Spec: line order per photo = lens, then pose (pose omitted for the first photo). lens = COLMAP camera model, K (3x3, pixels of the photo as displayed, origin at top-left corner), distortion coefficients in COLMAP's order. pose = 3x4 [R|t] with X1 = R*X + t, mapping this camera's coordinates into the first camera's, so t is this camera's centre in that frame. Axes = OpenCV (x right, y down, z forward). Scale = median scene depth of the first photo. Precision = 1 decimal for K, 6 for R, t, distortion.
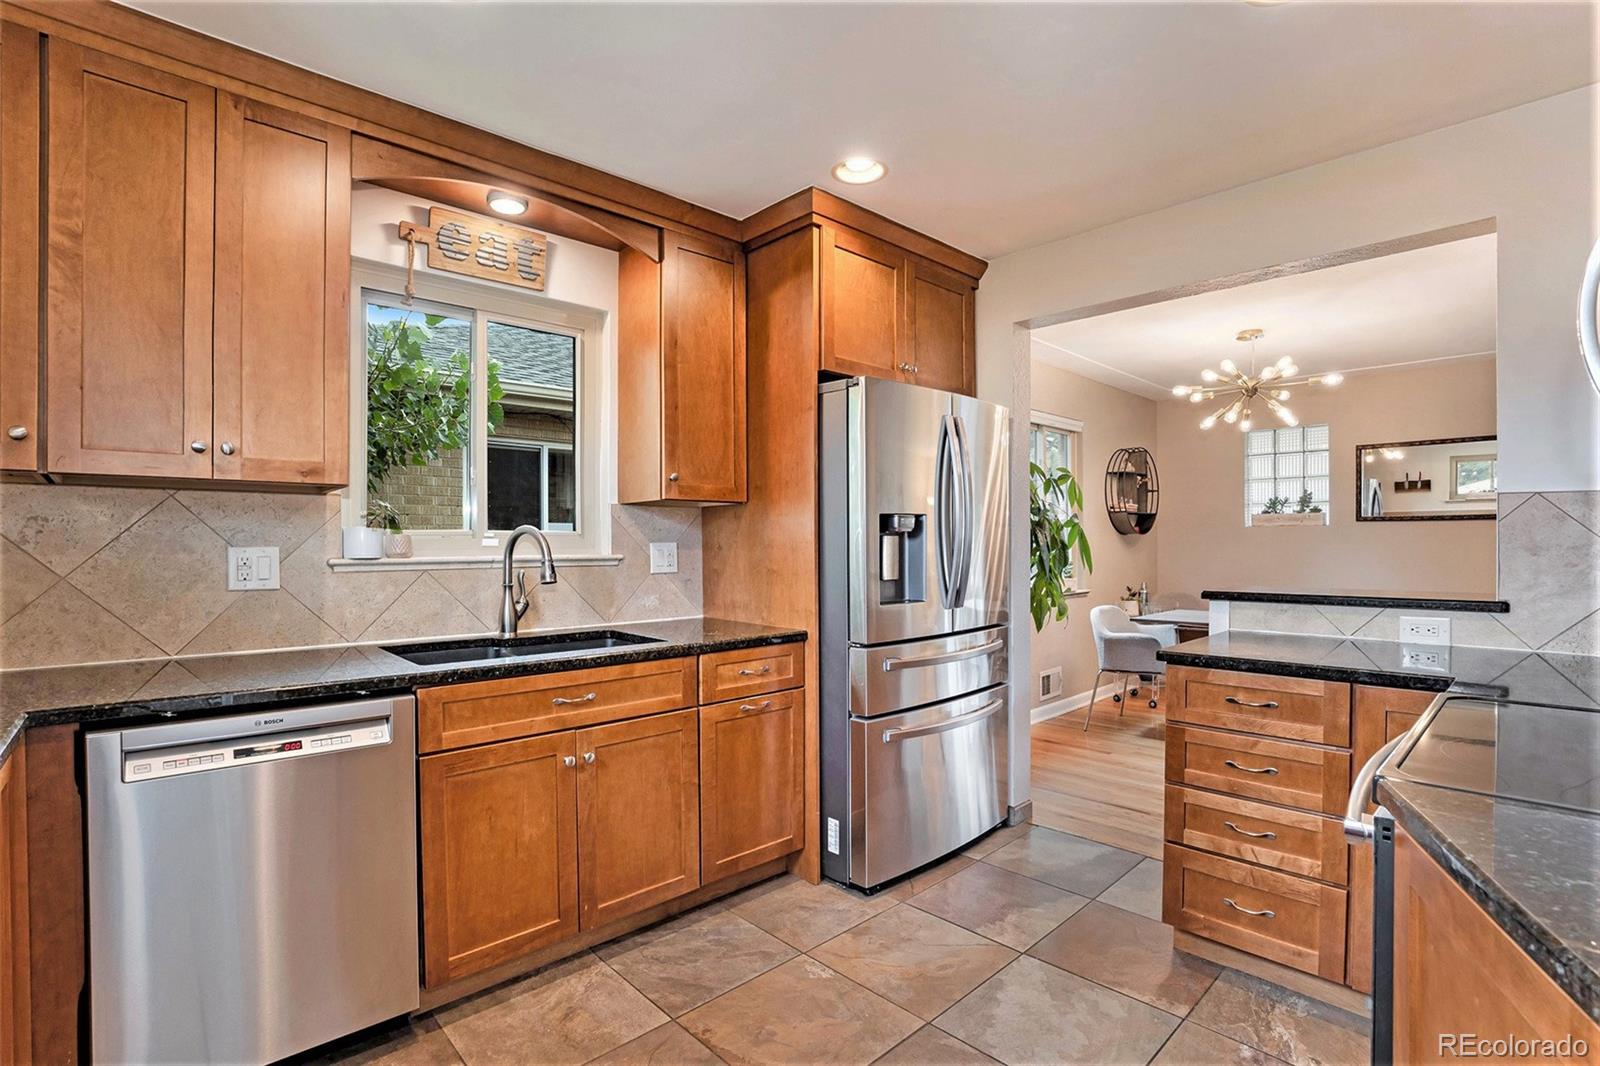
lens RADIAL K [[765.5, 0, 801.7], [0, 765.5, 528.3], [0, 0, 1]] dist [-0.049521, 0.022274]
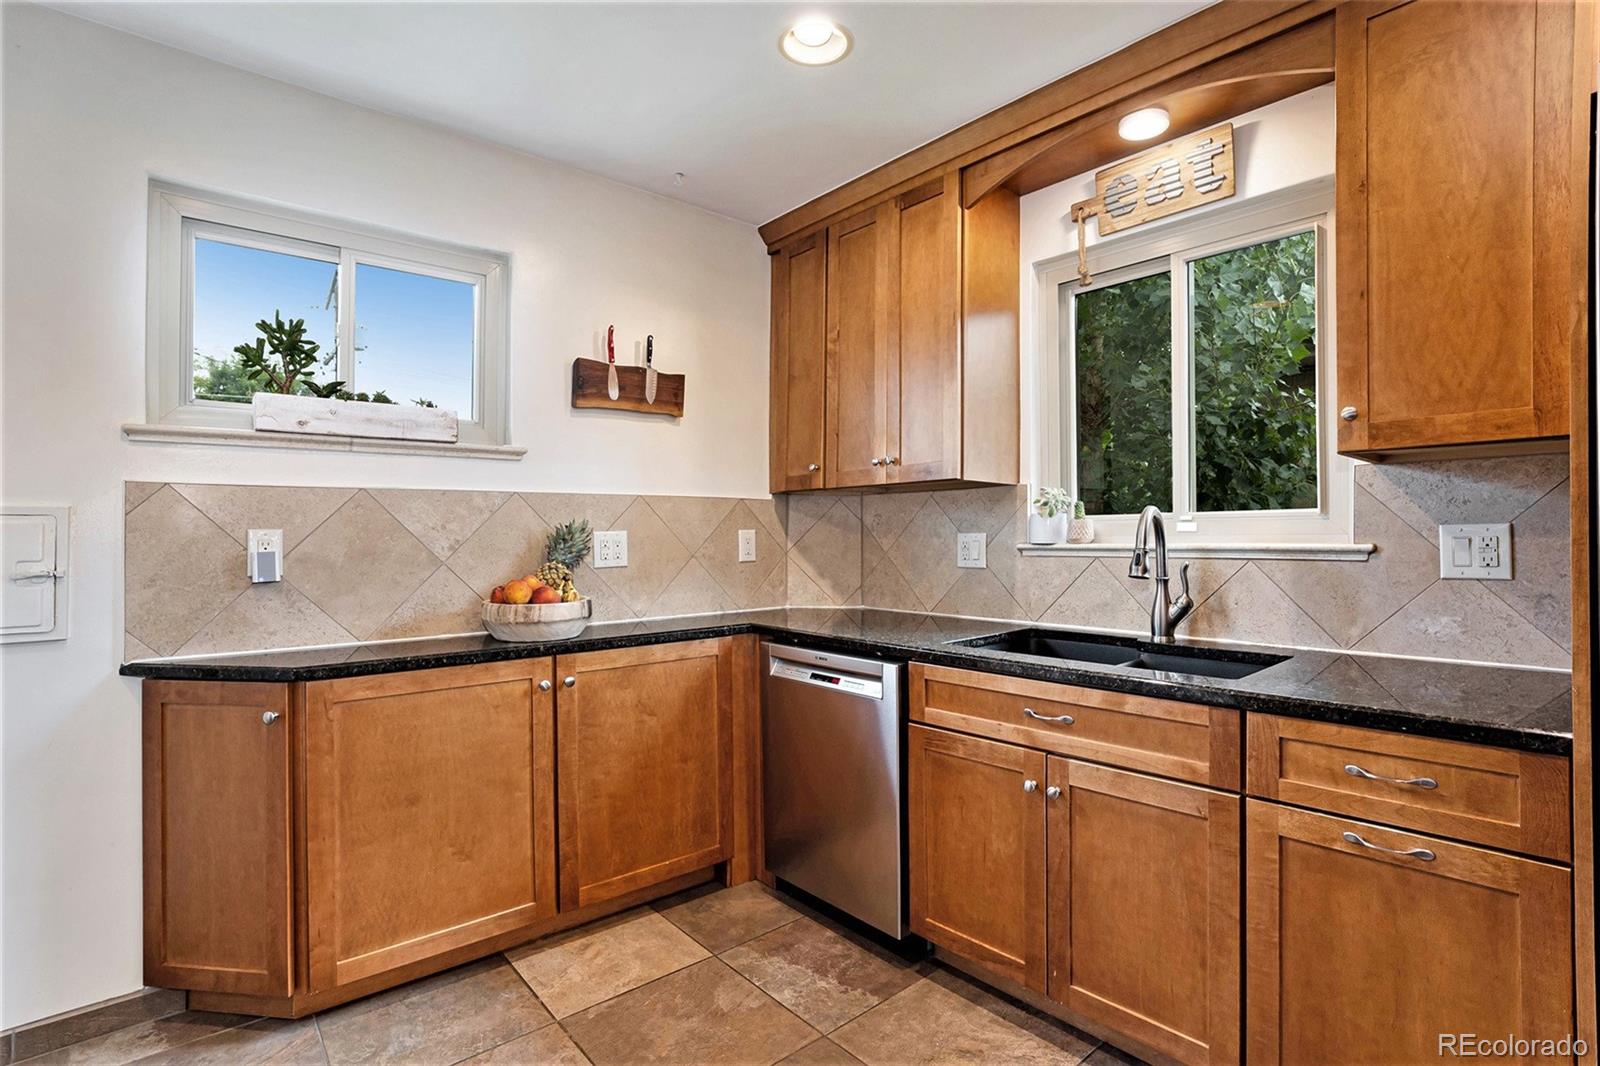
lens RADIAL K [[767.1, 0, 831.4], [0, 767.1, 528.0], [0, 0, 1]] dist [-0.065806, 0.020804]
pose [[-0.025859, -0.006686, -0.999643, 0.487173], [0.025143, 0.999657, -0.007337, 0.017917], [0.999349, -0.025324, -0.025682, 0.722139]]
